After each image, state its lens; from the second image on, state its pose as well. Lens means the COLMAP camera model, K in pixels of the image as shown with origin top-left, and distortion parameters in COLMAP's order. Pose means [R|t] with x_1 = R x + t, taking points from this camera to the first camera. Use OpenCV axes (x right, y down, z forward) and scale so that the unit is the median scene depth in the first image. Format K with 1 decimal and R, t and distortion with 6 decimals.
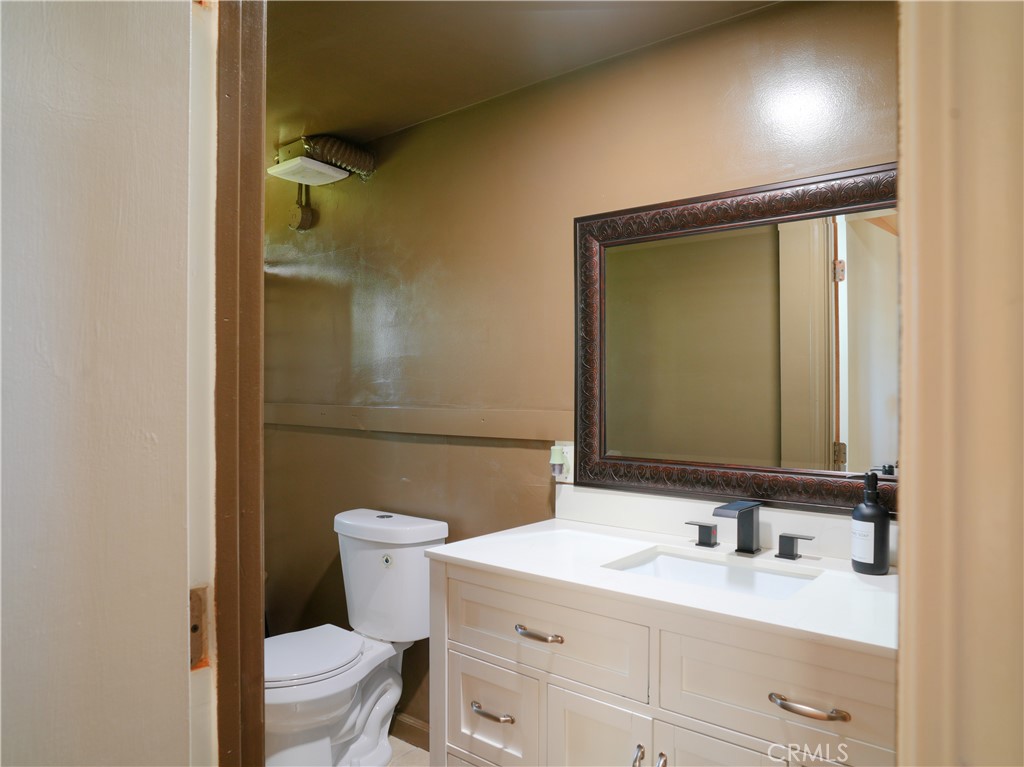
lens RADIAL K [[707.5, 0, 512.0], [0, 707.5, 383.5], [0, 0, 1]] dist [-0.002479, -0.001173]
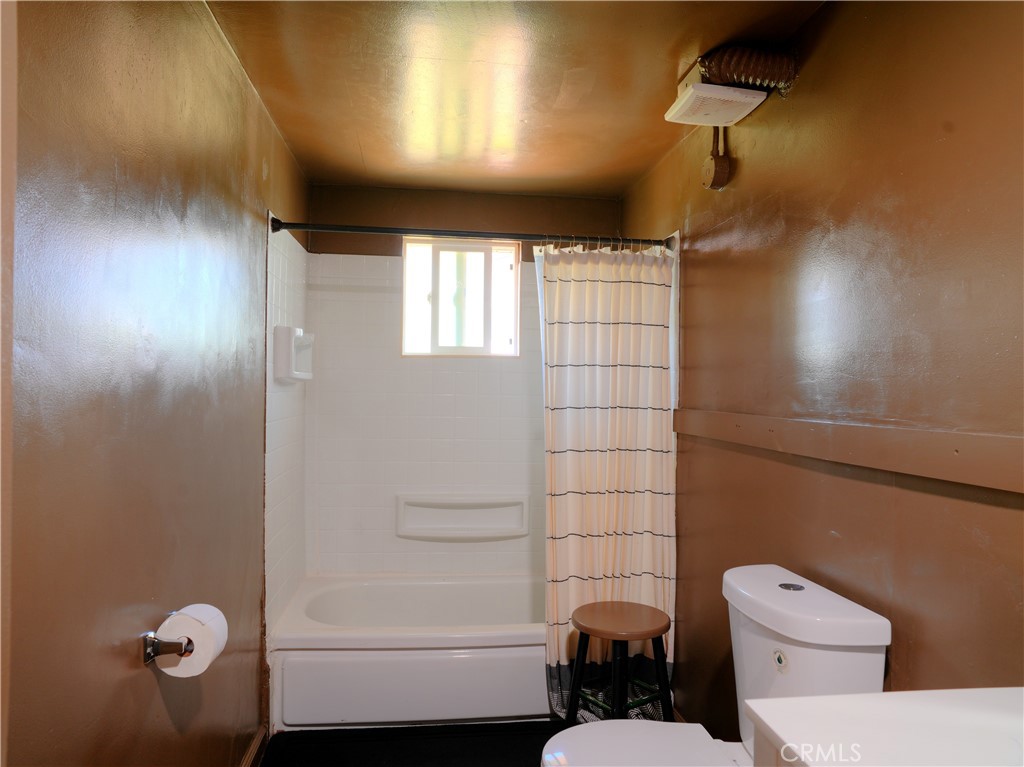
lens RADIAL K [[707.5, 0, 512.0], [0, 707.5, 383.5], [0, 0, 1]] dist [-0.002479, -0.001173]
pose [[0.731910, -0.002940, -0.681395, 0.071728], [-0.000875, 0.999986, -0.005255, 0.002128], [0.681401, 0.004442, 0.731897, 0.310521]]
